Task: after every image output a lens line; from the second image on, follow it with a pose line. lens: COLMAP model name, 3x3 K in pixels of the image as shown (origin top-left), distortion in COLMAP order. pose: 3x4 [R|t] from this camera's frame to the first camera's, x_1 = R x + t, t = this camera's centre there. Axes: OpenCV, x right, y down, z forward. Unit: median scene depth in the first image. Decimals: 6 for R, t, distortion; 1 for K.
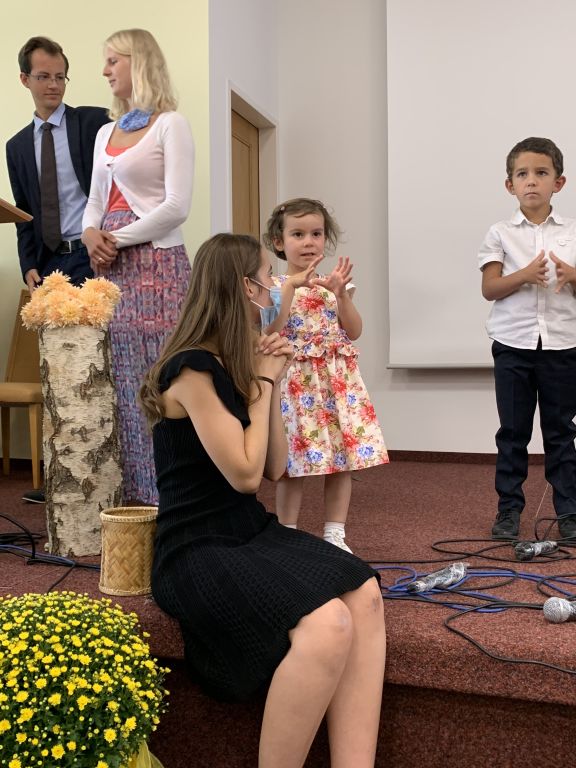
lens RADIAL K [[834.2, 0, 278.5], [0, 834.2, 371.8], [0, 0, 1]] dist [0.018799, 0.000000]
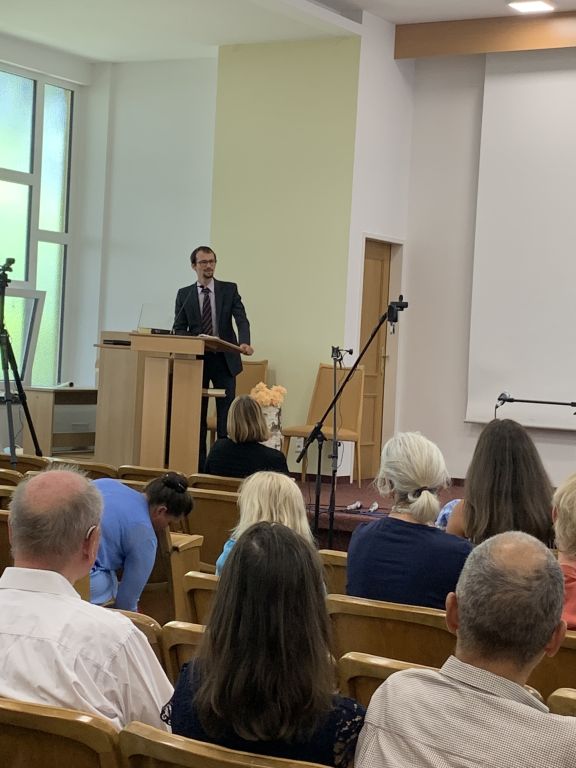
lens RADIAL K [[1551.5, 0, 281.0], [0, 1551.5, 391.7], [0, 0, 1]] dist [0.044637, 0.000000]
pose [[0.980449, 0.065734, -0.185471, 0.635607], [-0.061737, 0.997720, 0.027251, -0.224018], [0.186839, -0.015268, 0.982272, -3.458183]]
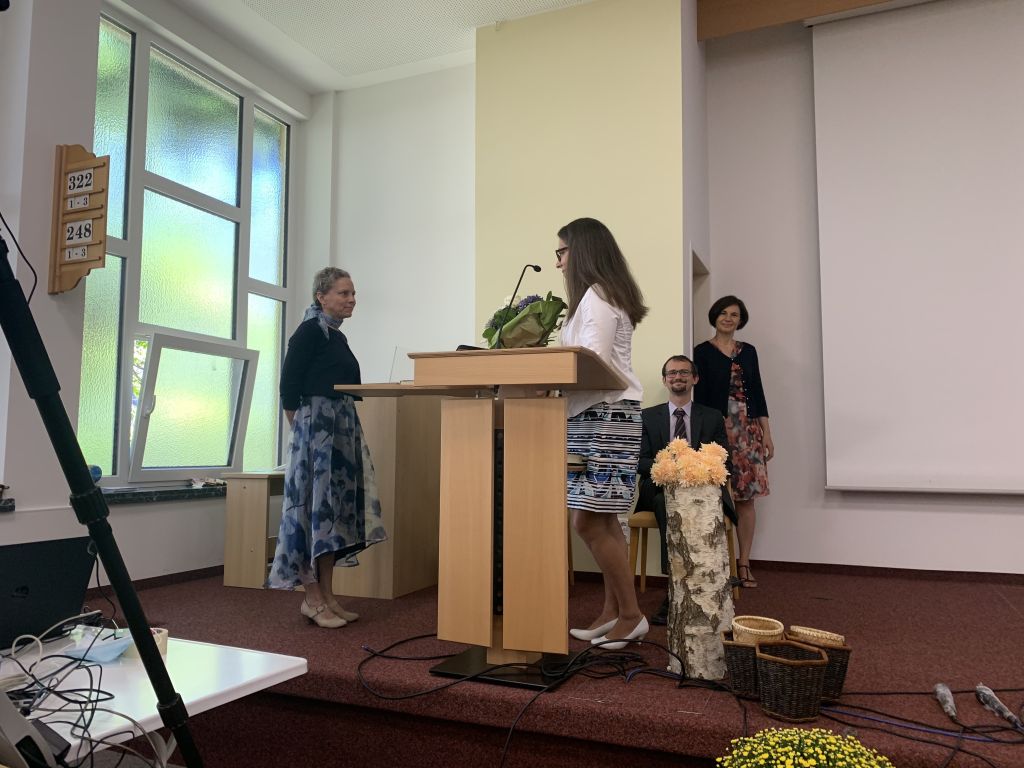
lens RADIAL K [[787.1, 0, 509.5], [0, 787.1, 381.6], [0, 0, 1]] dist [0.023171, -0.021443]
pose [[0.998310, 0.008508, -0.057490, -0.458319], [-0.013508, 0.996102, -0.087163, -0.100920], [0.056525, 0.087792, 0.994534, -0.168623]]
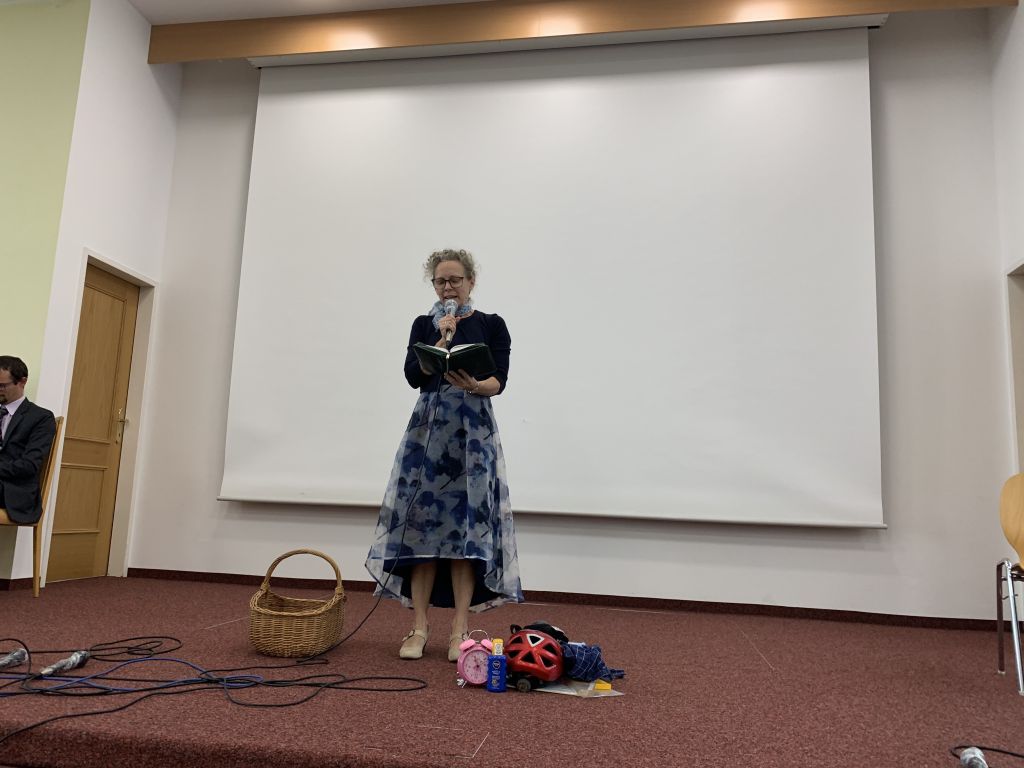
lens RADIAL K [[787.1, 0, 501.3], [0, 787.1, 385.2], [0, 0, 1]] dist [0.023171, -0.021443]
pose [[0.981798, 0.080811, 0.171878, 0.632849], [-0.054347, 0.986660, -0.153454, -0.029277], [-0.181986, 0.141319, 0.973093, -0.317672]]
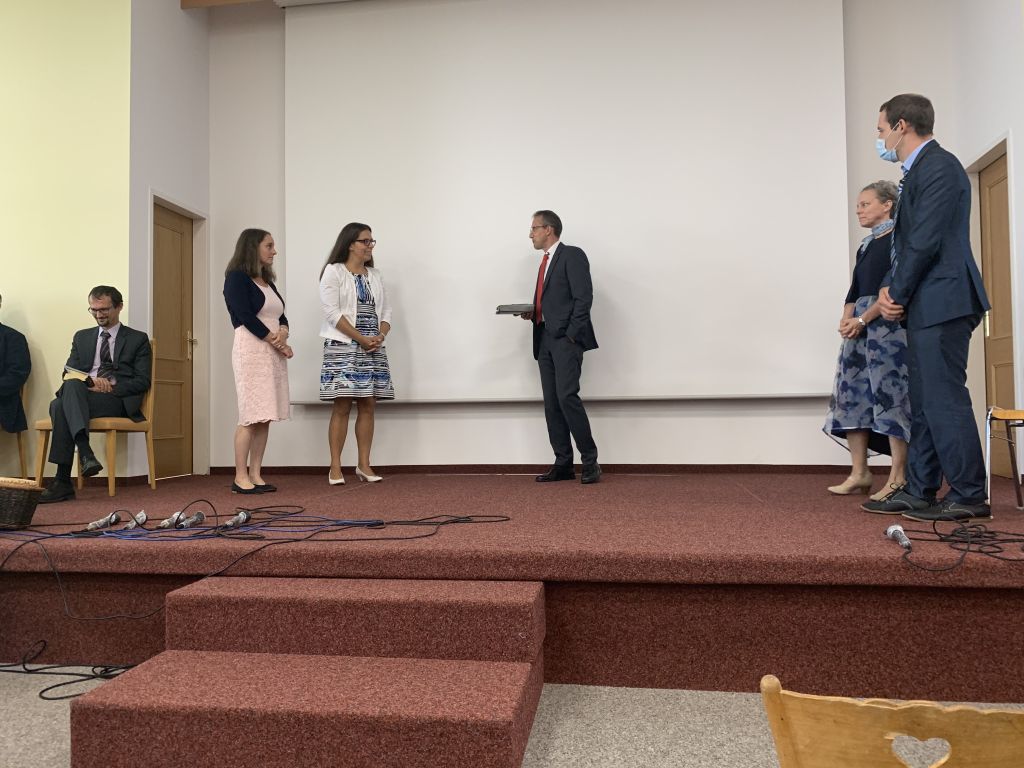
lens RADIAL K [[787.1, 0, 507.6], [0, 787.1, 380.9], [0, 0, 1]] dist [0.023171, -0.021443]
pose [[0.980732, 0.006908, 0.195238, 0.470312], [0.000508, 0.999281, -0.037909, 0.012605], [-0.195360, 0.037277, 0.980023, -0.620677]]
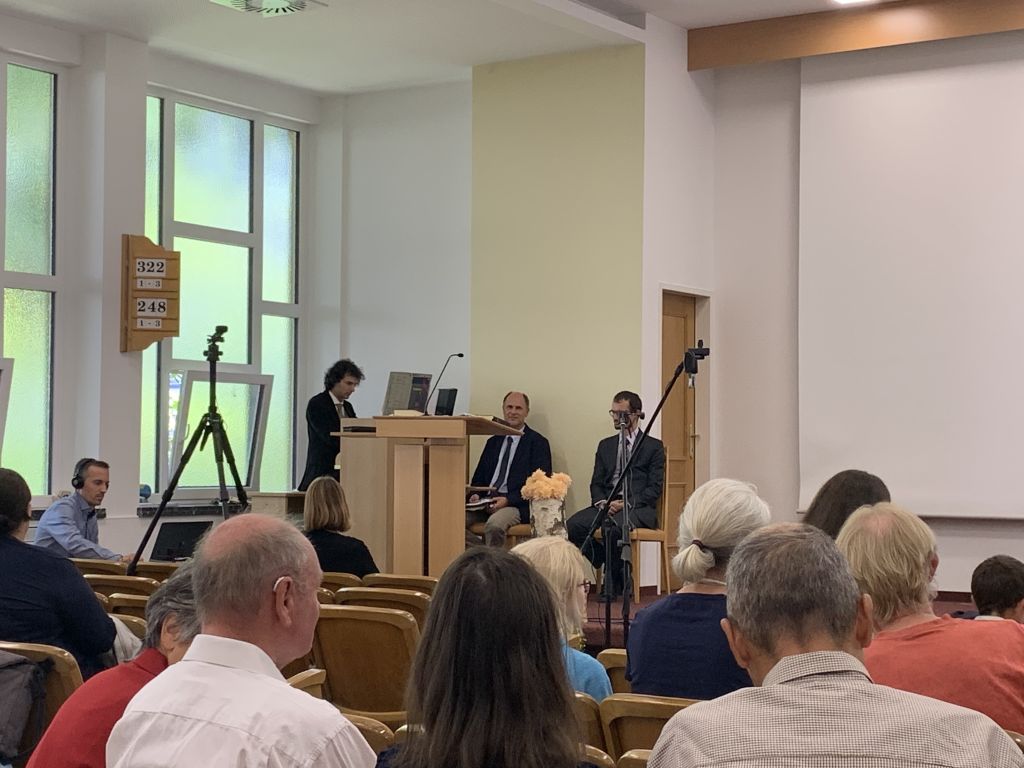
lens RADIAL K [[1903.1, 0, 503.0], [0, 1903.1, 383.8], [0, 0, 1]] dist [0.091510, 0.000000]
pose [[0.974078, 0.009495, -0.226013, 0.665507], [-0.018357, 0.999141, -0.037143, -0.157086], [0.225467, 0.040329, 0.973416, -3.404495]]
